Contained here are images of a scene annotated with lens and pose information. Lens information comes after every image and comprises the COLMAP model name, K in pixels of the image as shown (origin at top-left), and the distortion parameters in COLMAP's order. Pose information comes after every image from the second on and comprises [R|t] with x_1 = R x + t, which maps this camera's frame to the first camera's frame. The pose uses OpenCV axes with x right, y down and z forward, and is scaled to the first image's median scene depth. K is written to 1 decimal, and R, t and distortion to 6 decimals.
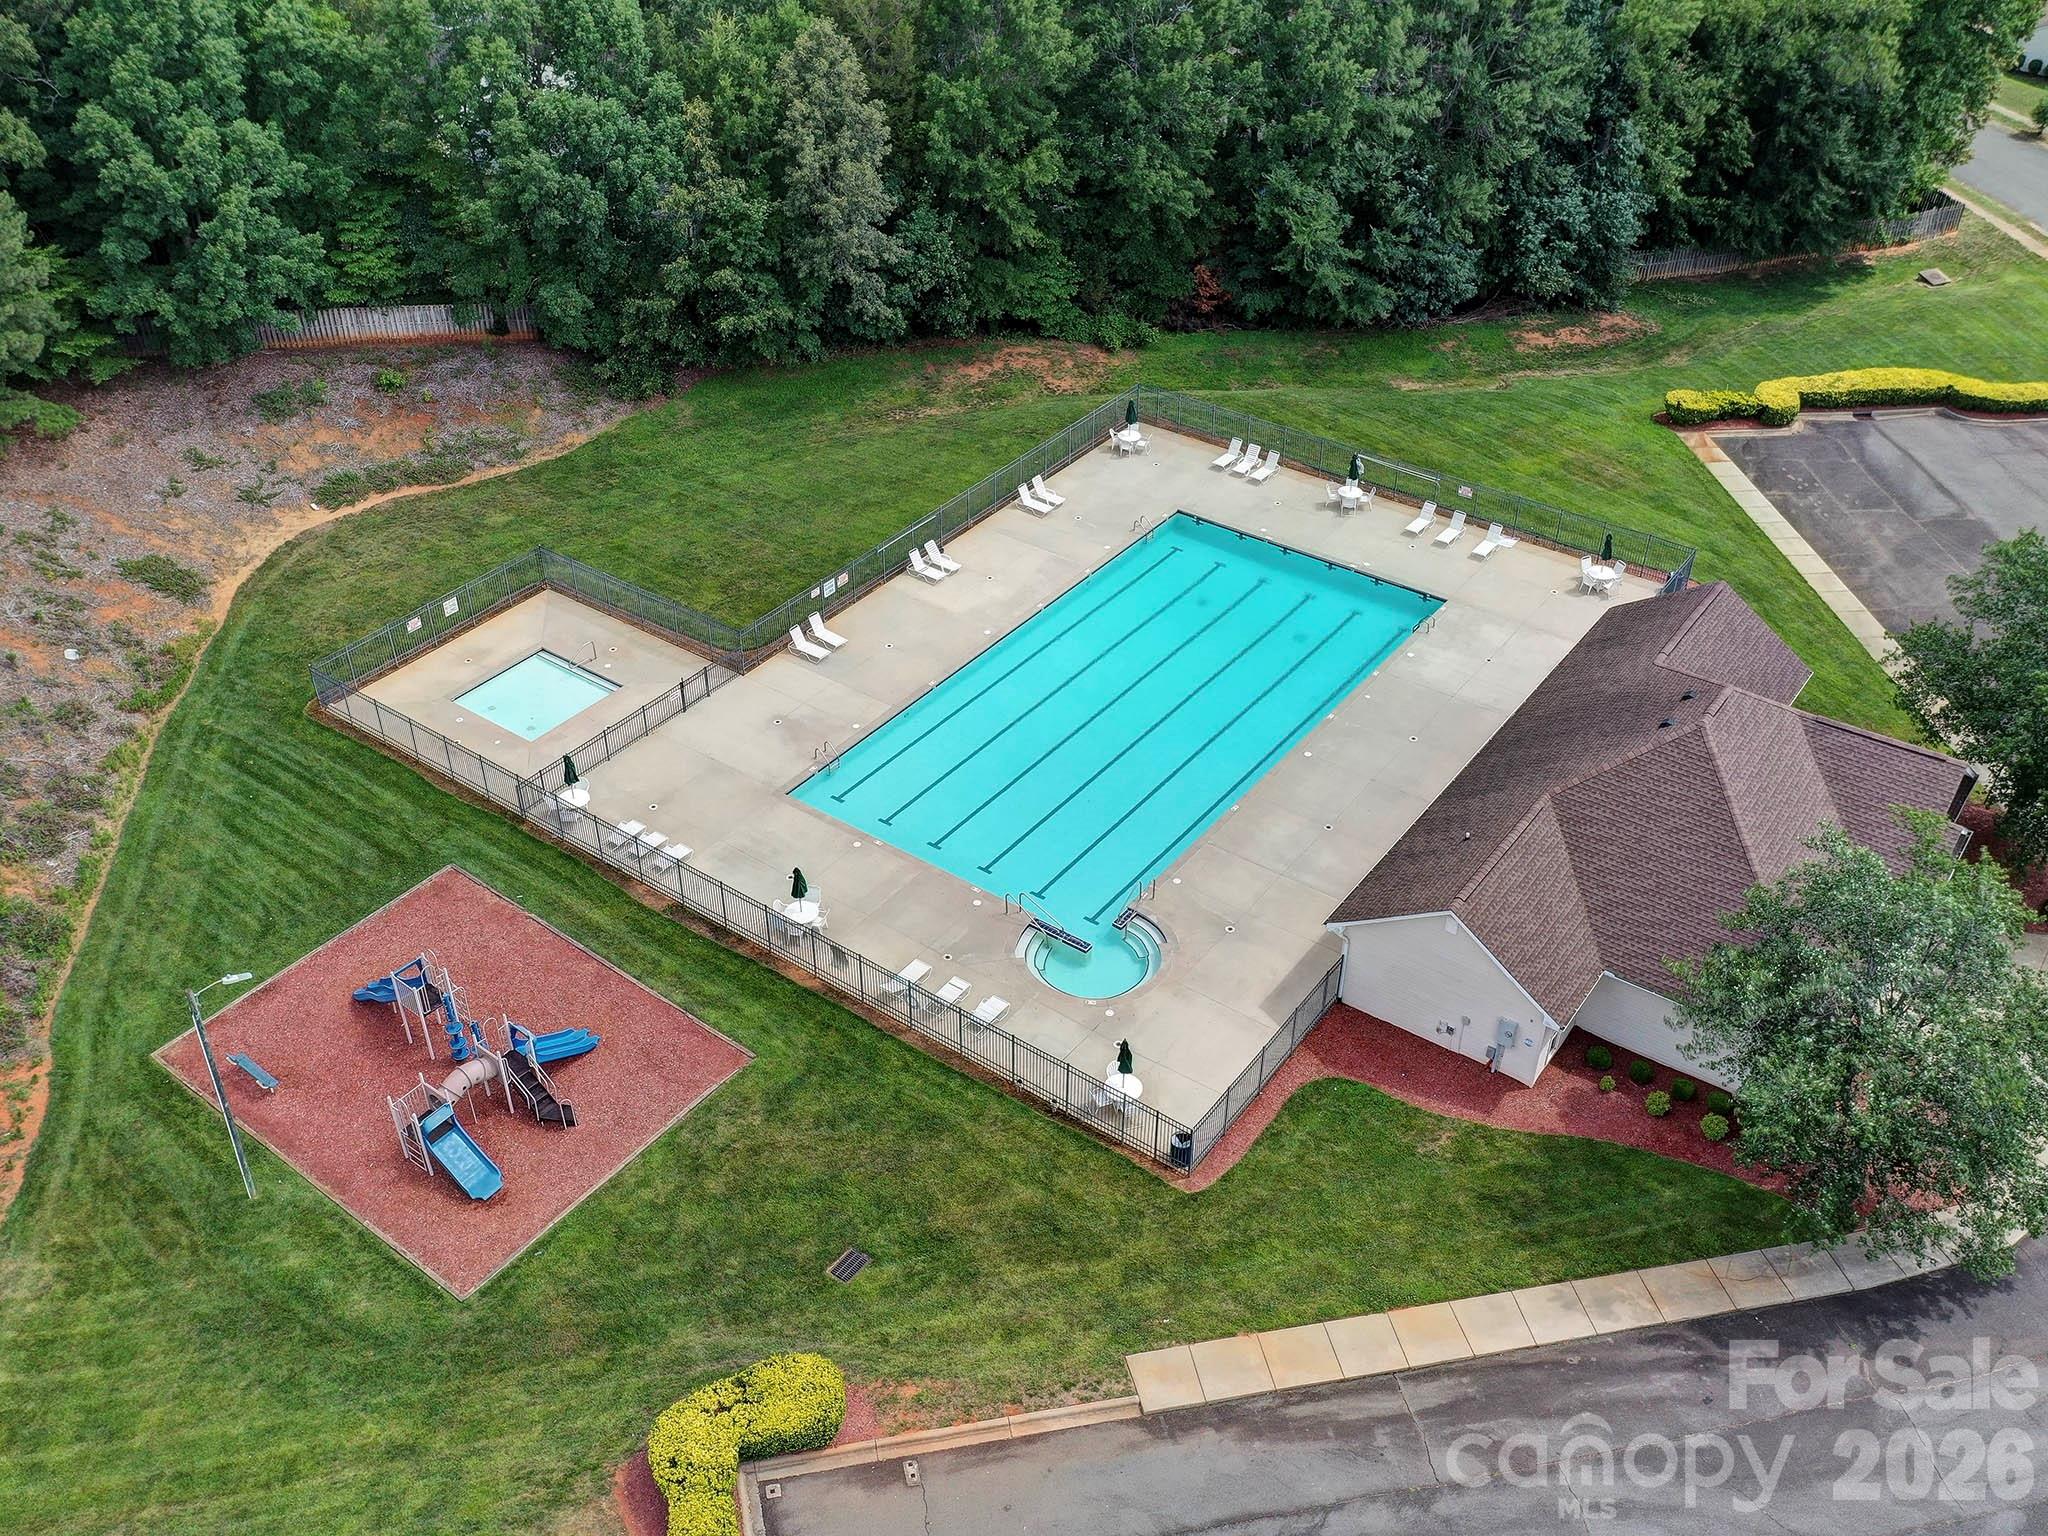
lens RADIAL K [[1800.3, 0, 1023.5], [0, 1800.3, 766.8], [0, 0, 1]] dist [-0.004098, 0.003530]
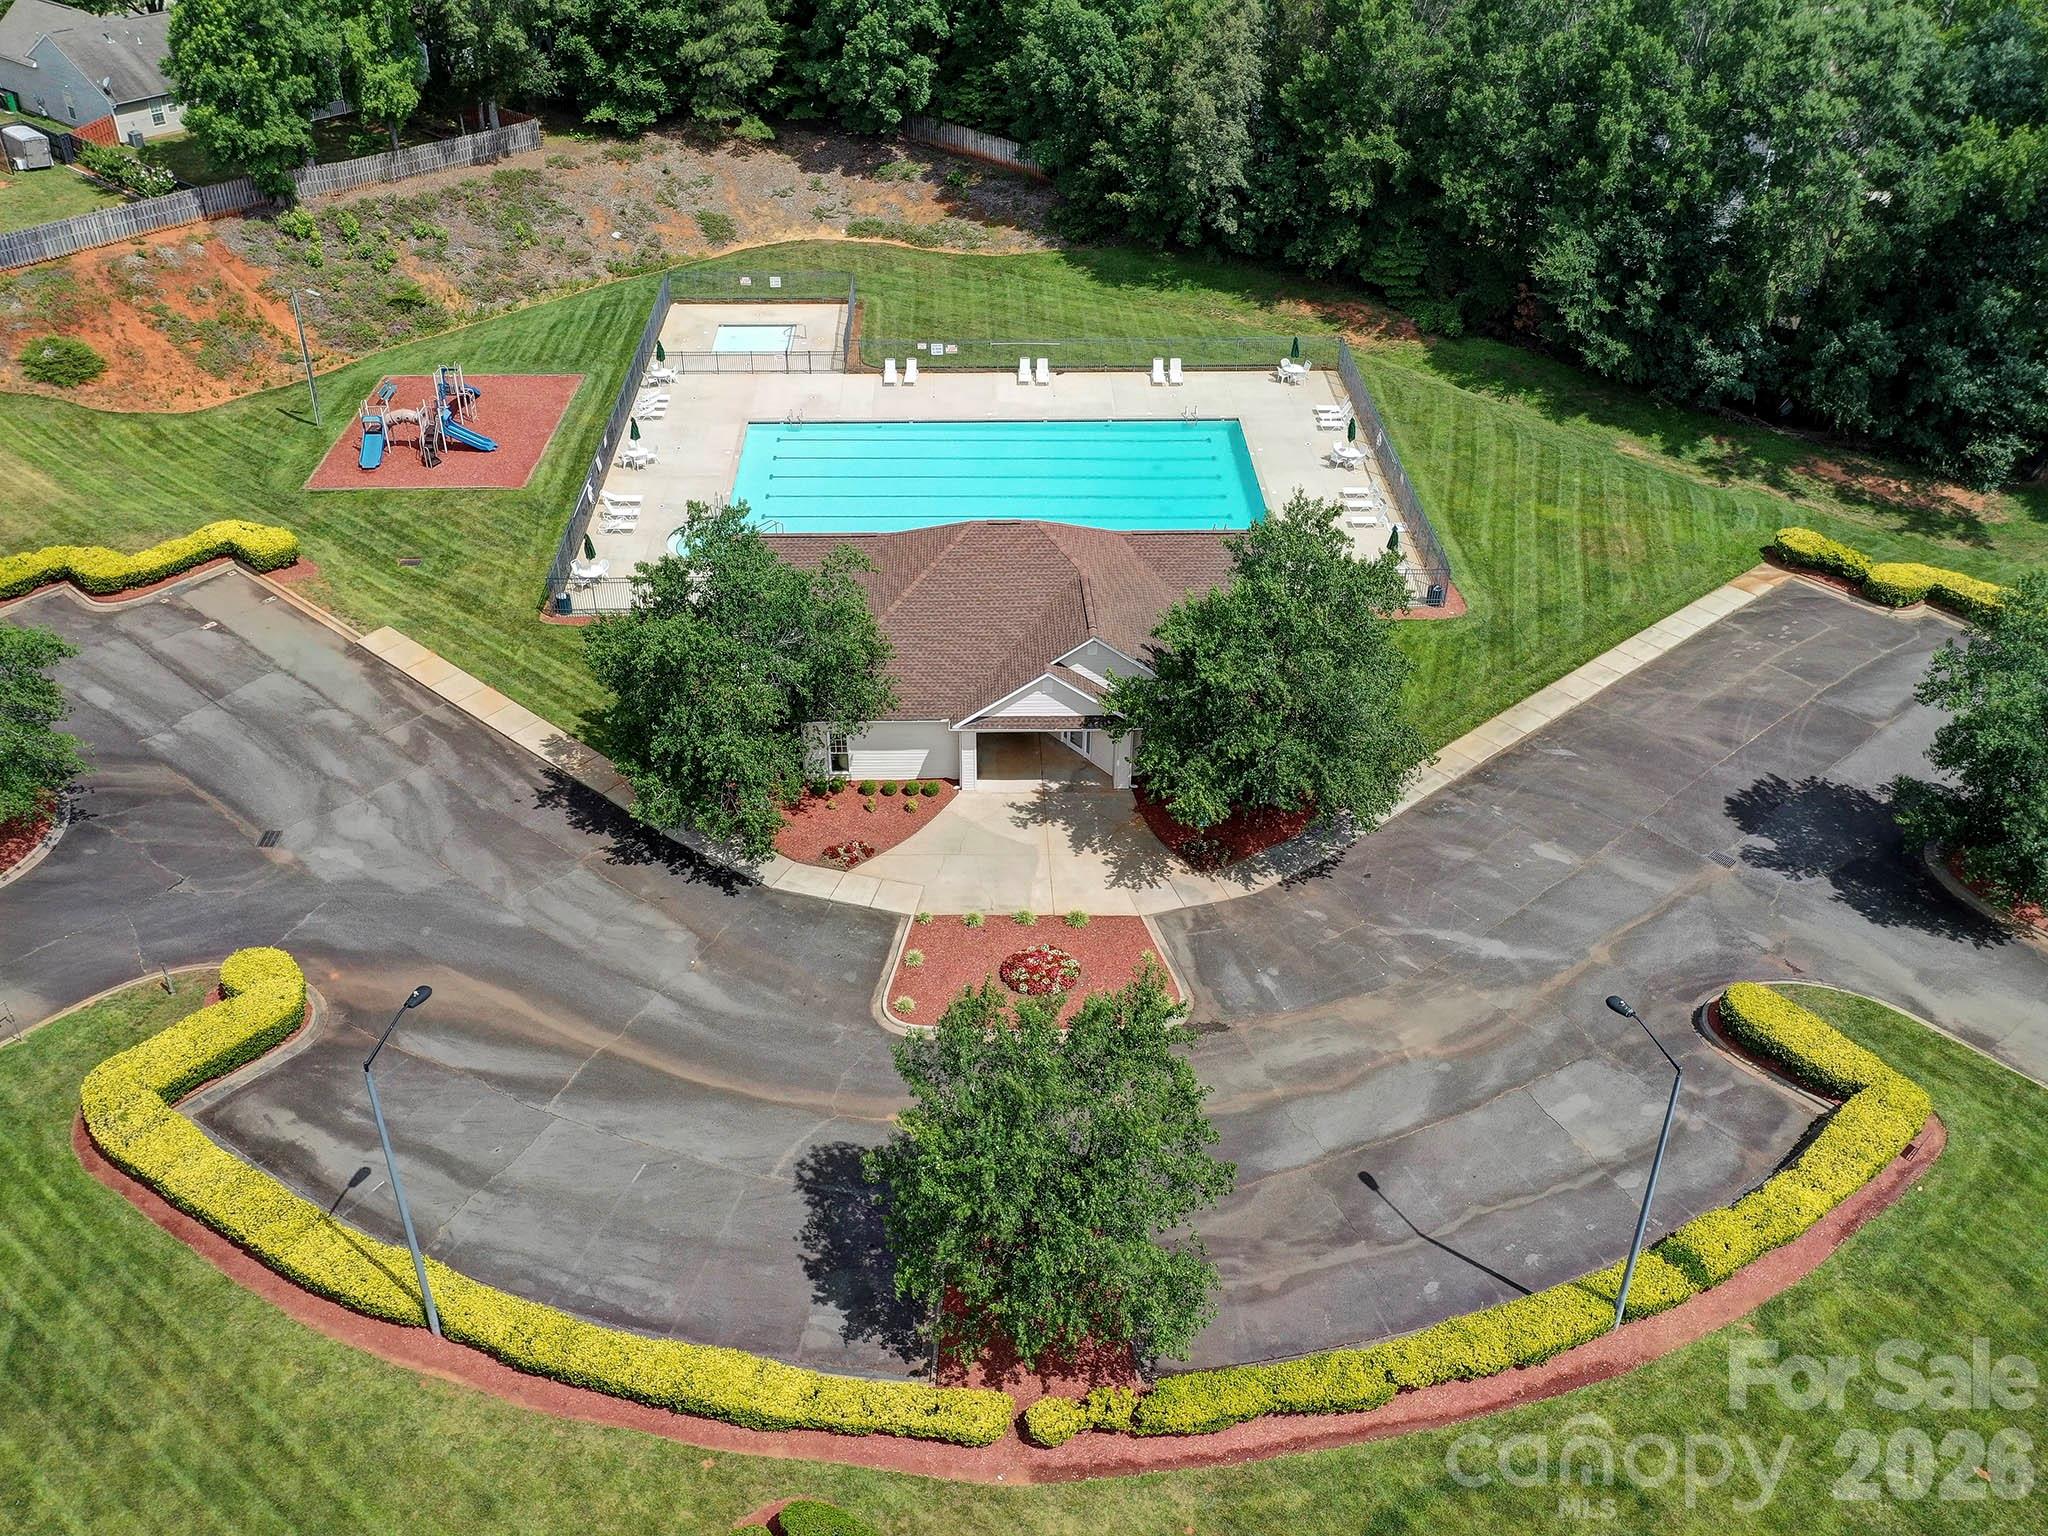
lens RADIAL K [[1800.3, 0, 1022.7], [0, 1800.3, 768.8], [0, 0, 1]] dist [-0.004098, 0.003530]
pose [[0.609613, 0.449846, -0.652695, 0.877169], [-0.472210, 0.867428, 0.156802, -0.060695], [0.636703, 0.212621, 0.741217, 0.074114]]
